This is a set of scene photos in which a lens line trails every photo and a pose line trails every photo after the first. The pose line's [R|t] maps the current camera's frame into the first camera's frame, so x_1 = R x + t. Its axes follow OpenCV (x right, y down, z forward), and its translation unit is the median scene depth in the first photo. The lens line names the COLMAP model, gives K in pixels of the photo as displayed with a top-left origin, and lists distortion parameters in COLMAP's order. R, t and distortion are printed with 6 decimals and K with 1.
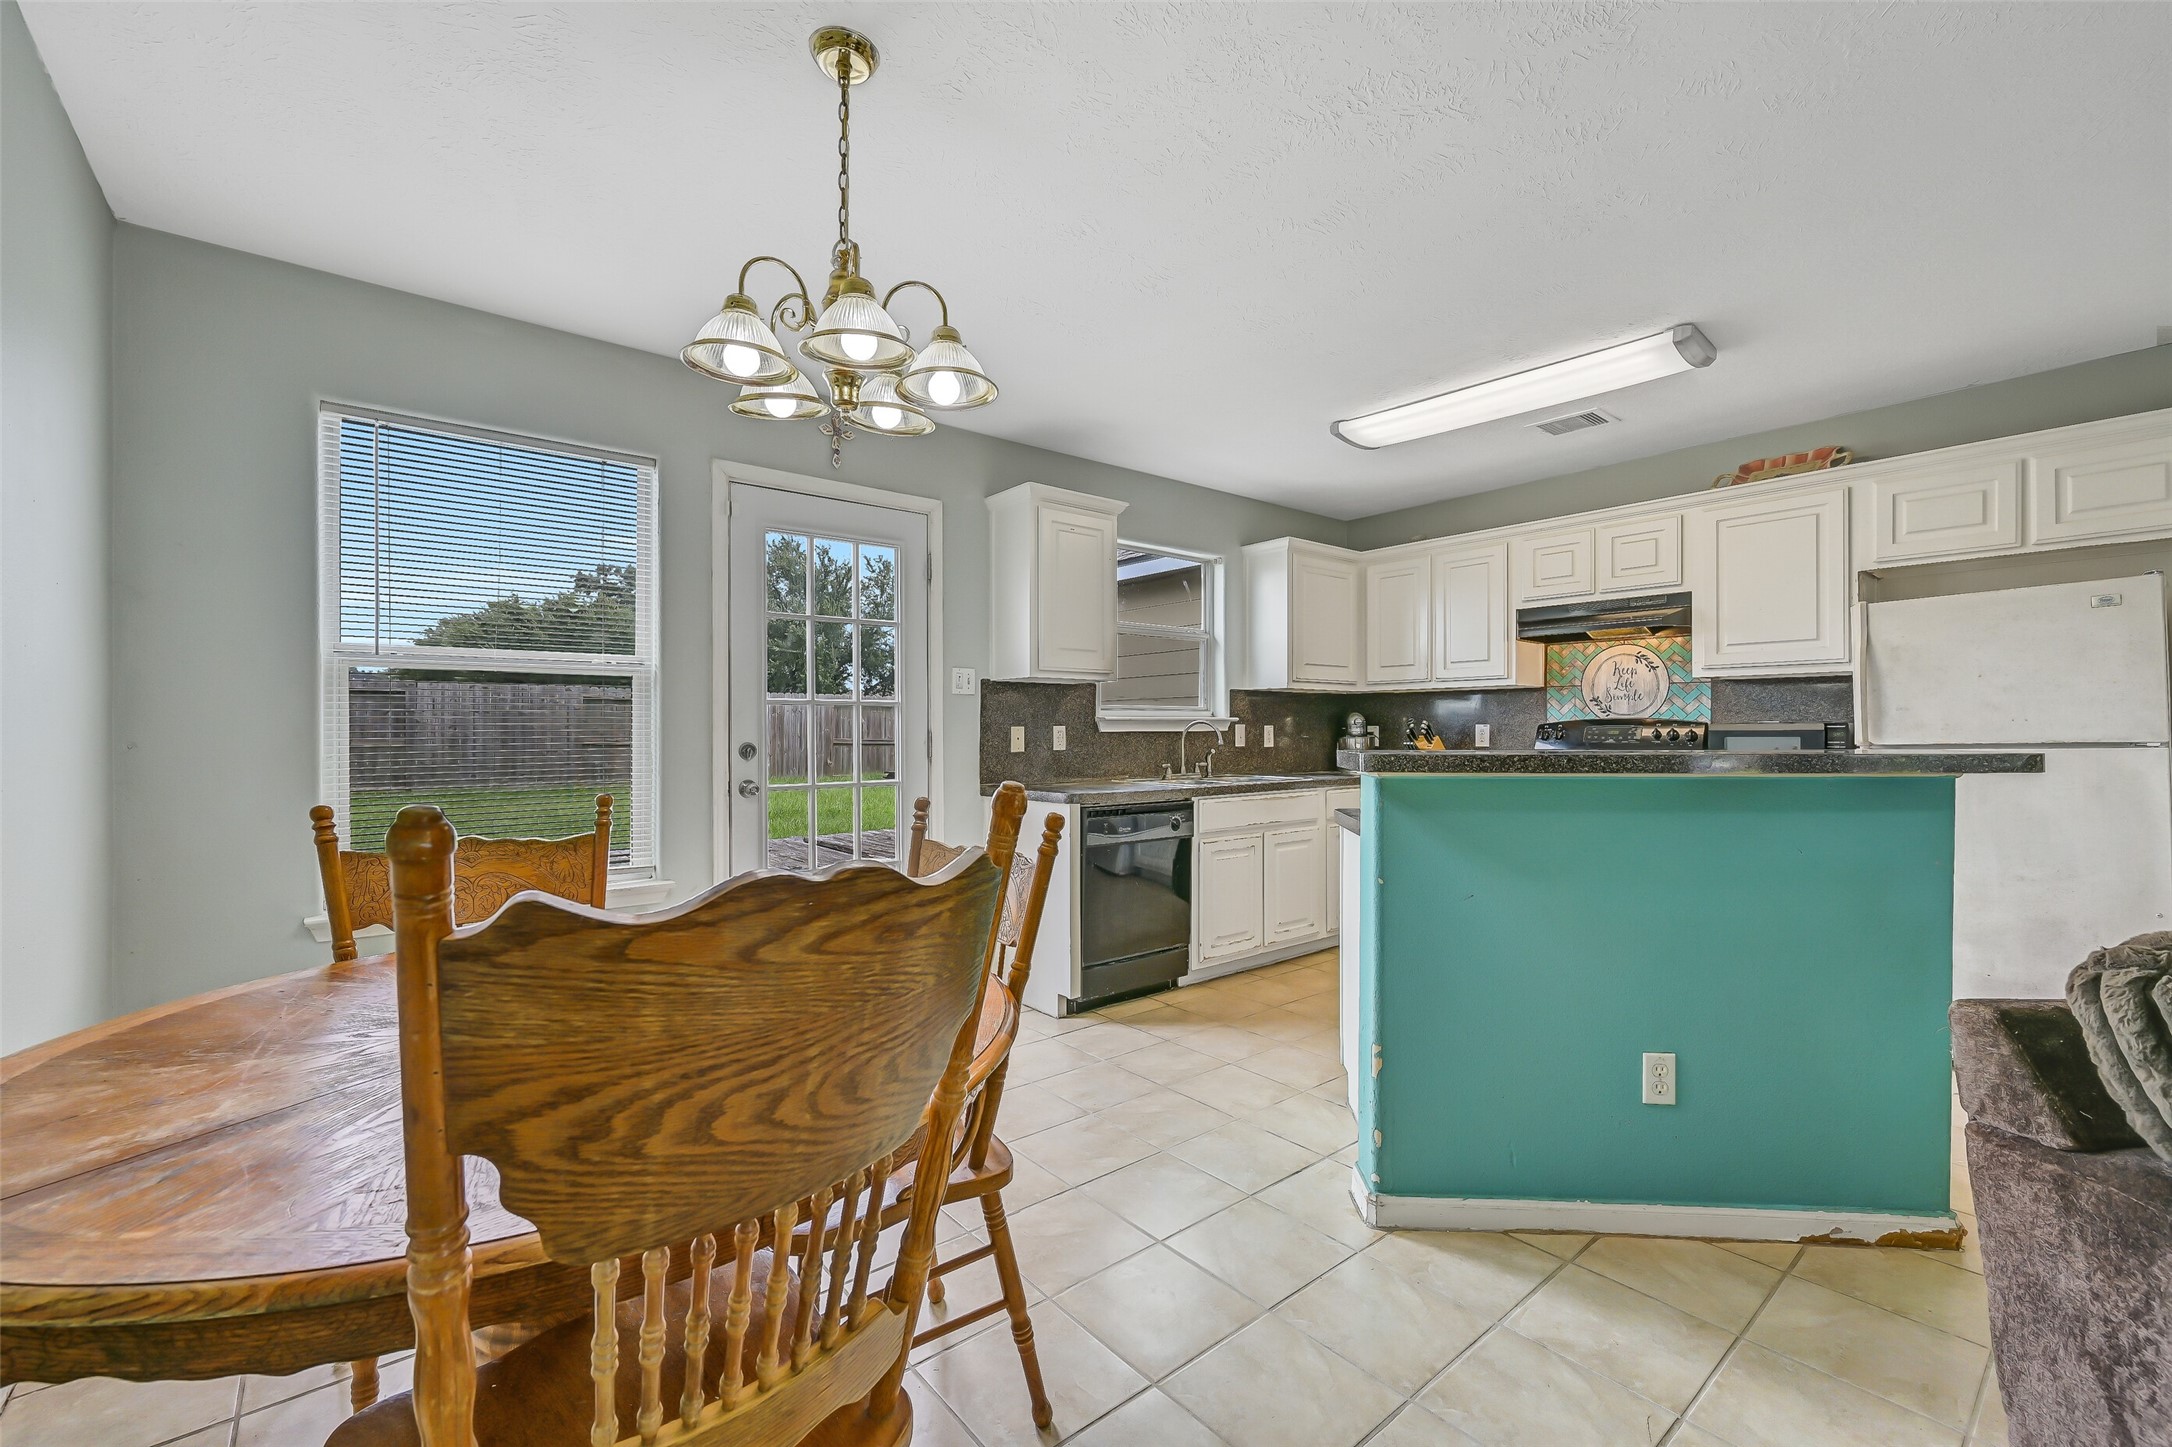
lens RADIAL K [[897.4, 0, 1093.3], [0, 897.4, 728.8], [0, 0, 1]] dist [0.001412, 0.000048]
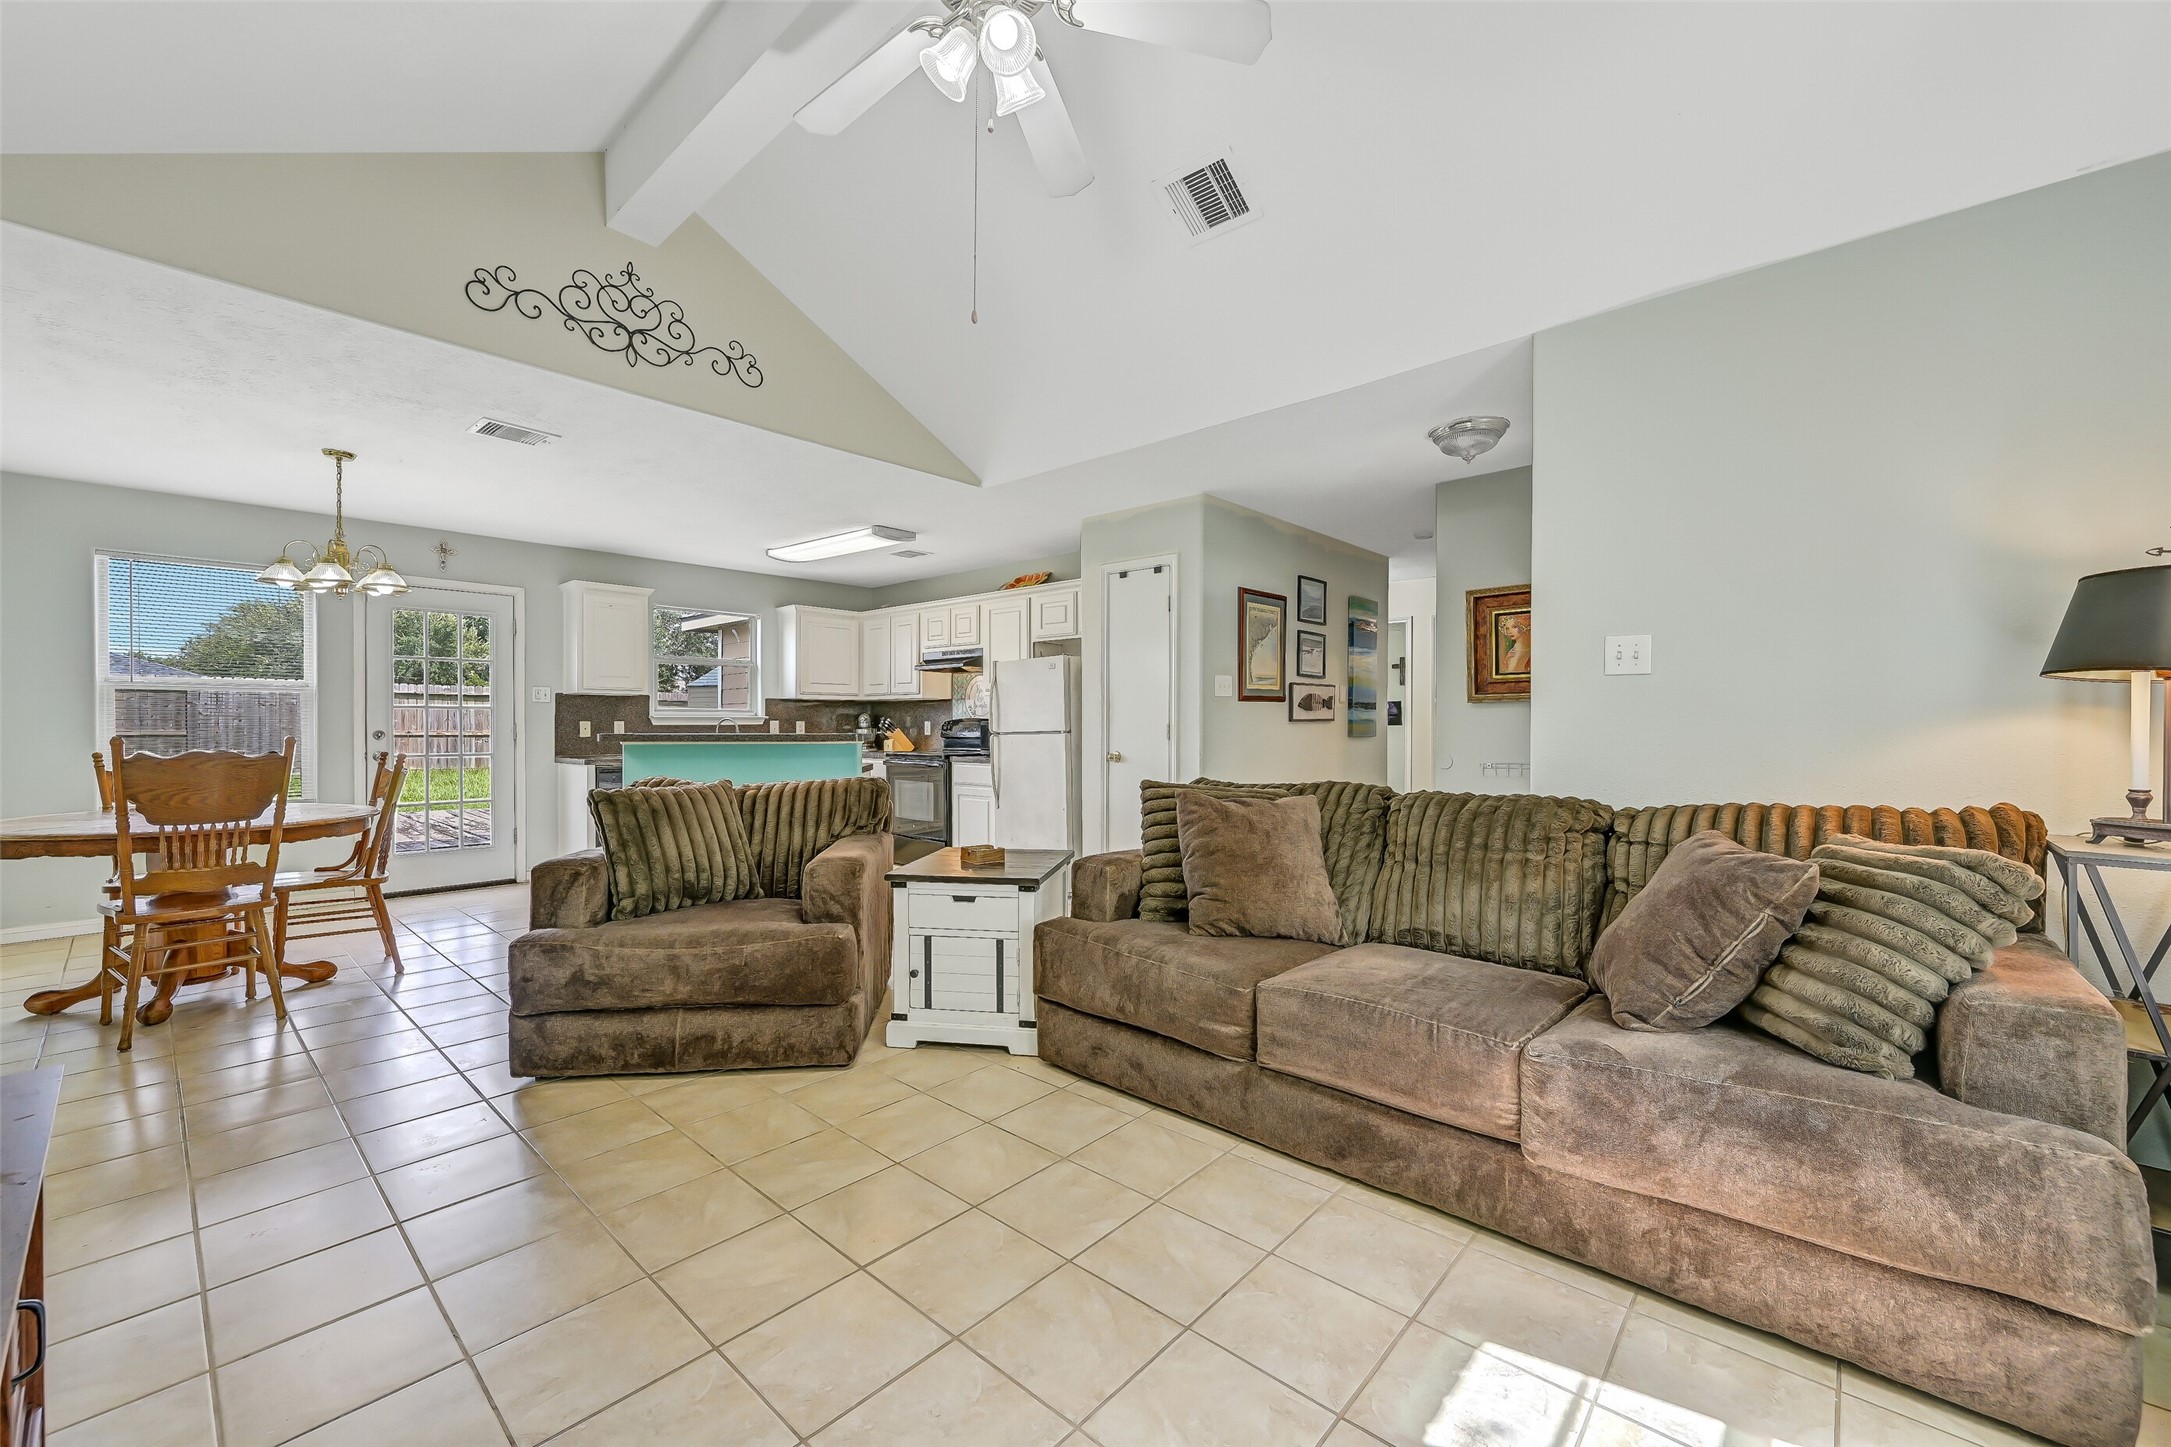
lens RADIAL K [[856.7, 0, 1099.3], [0, 856.7, 729.9], [0, 0, 1]] dist [-0.000516, 0.000463]
pose [[0.988132, 0.002873, 0.153579, 0.582879], [-0.004234, 0.999955, 0.008531, -0.004200], [-0.153547, -0.009080, 0.988100, -0.679419]]
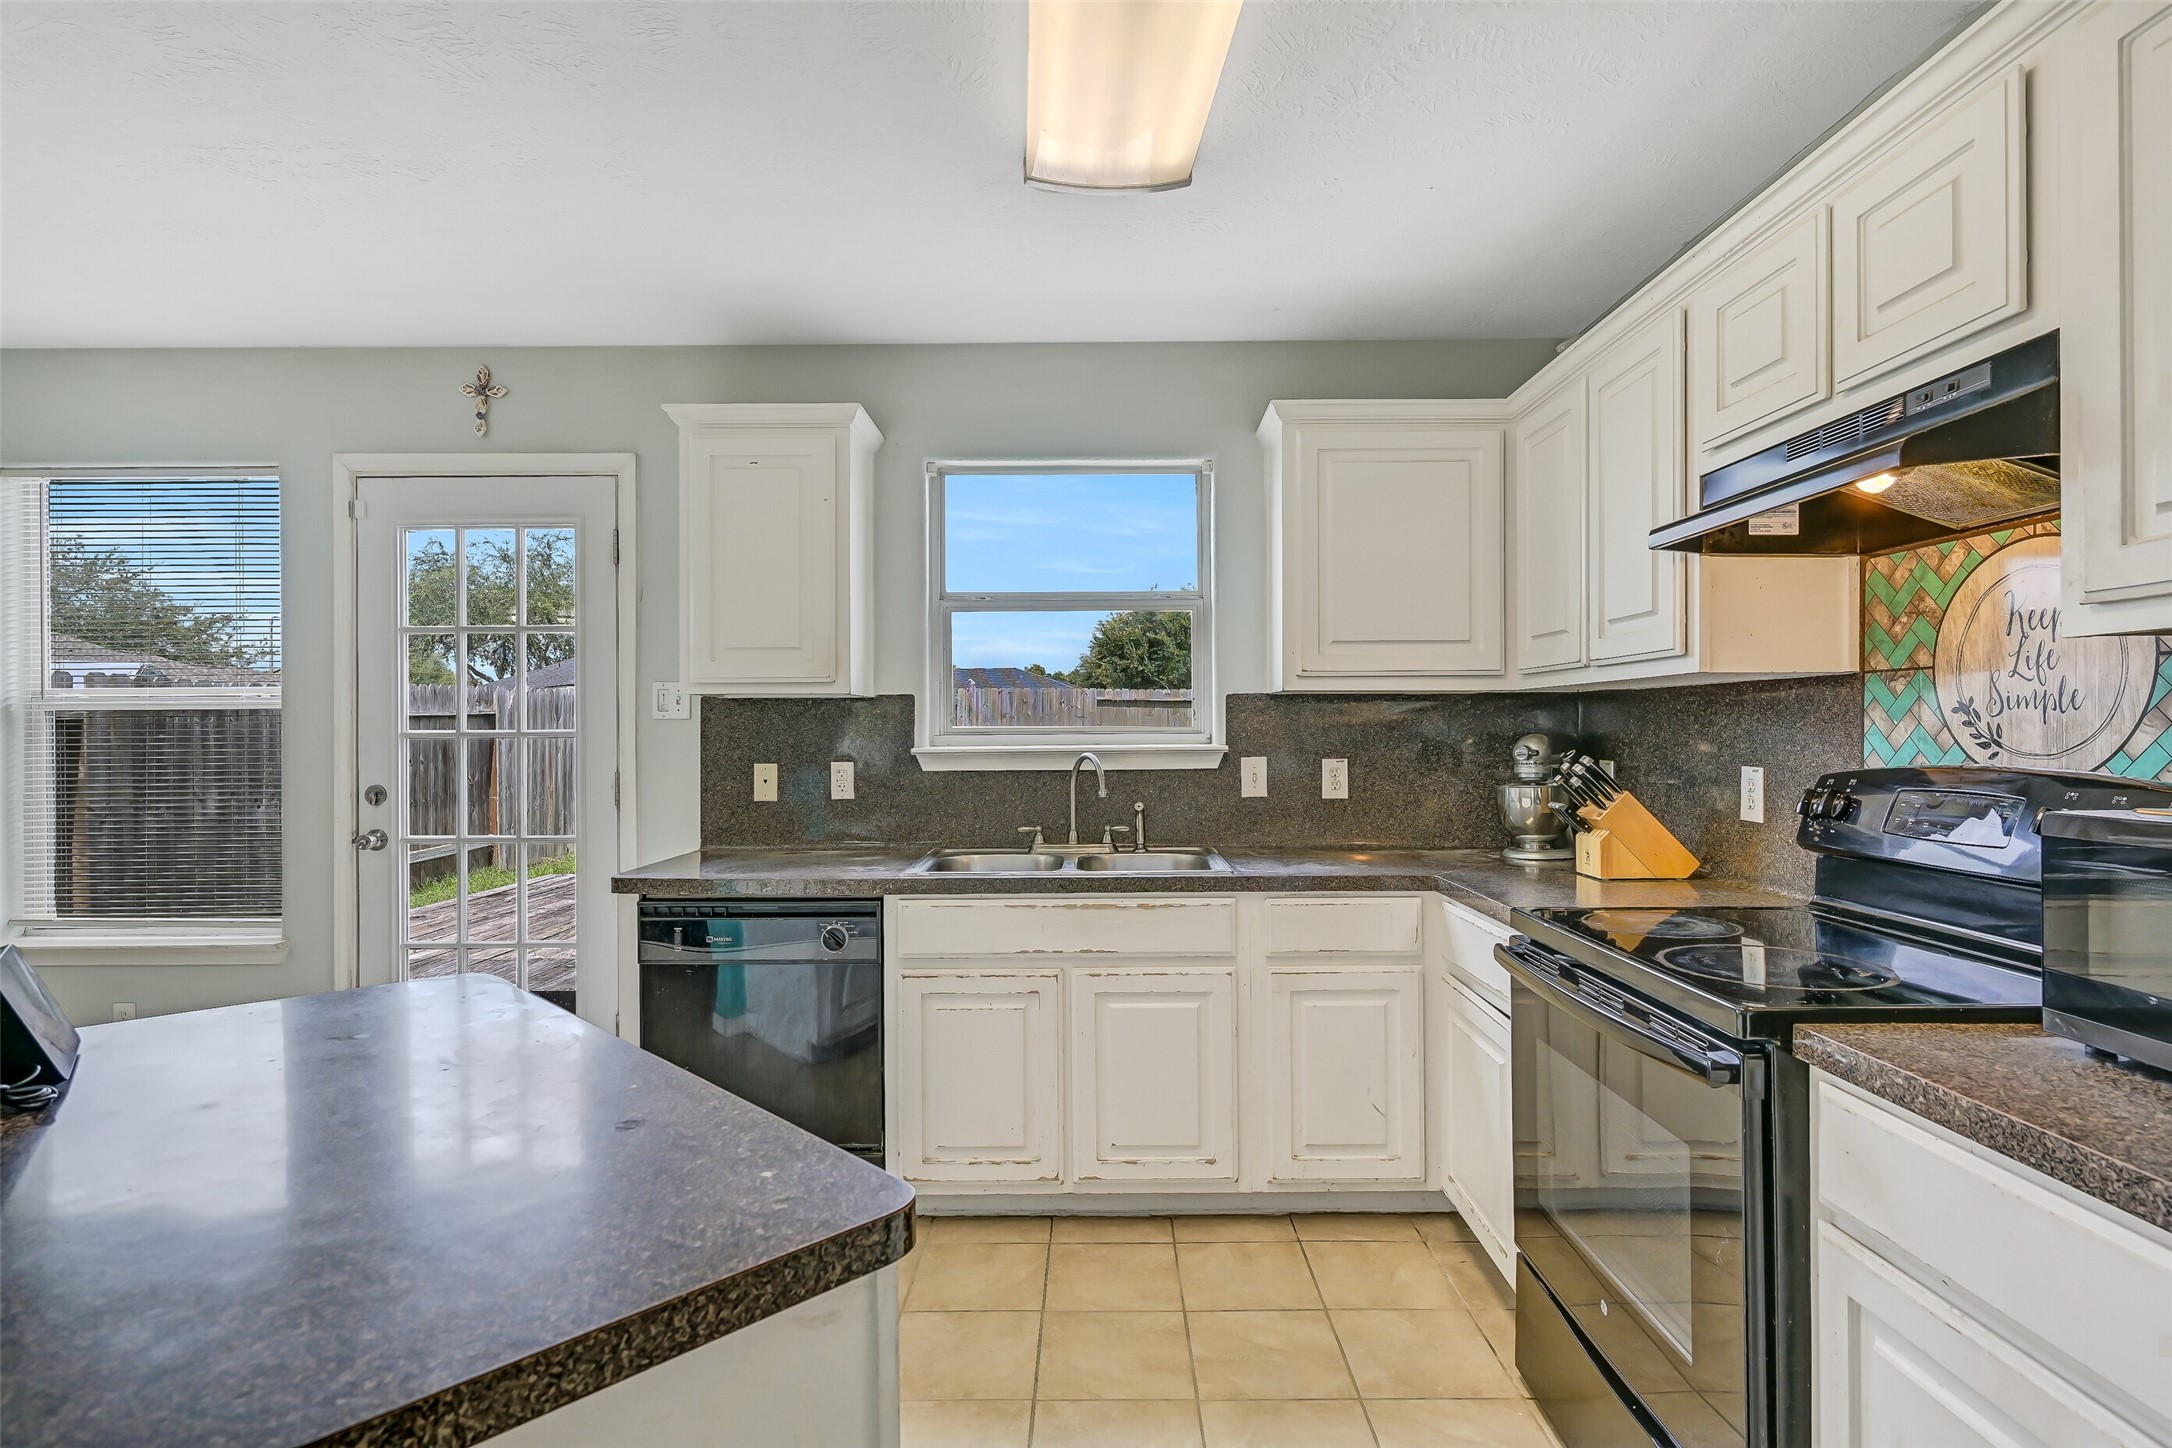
lens RADIAL K [[1067.0, 0, 1100.3], [0, 1067.0, 726.8], [0, 0, 1]] dist [0.000483, -0.000022]
pose [[0.772161, -0.002475, -0.635422, 0.593743], [0.004512, 0.999989, 0.001589, -0.028985], [0.635411, -0.004094, 0.772163, 0.510129]]
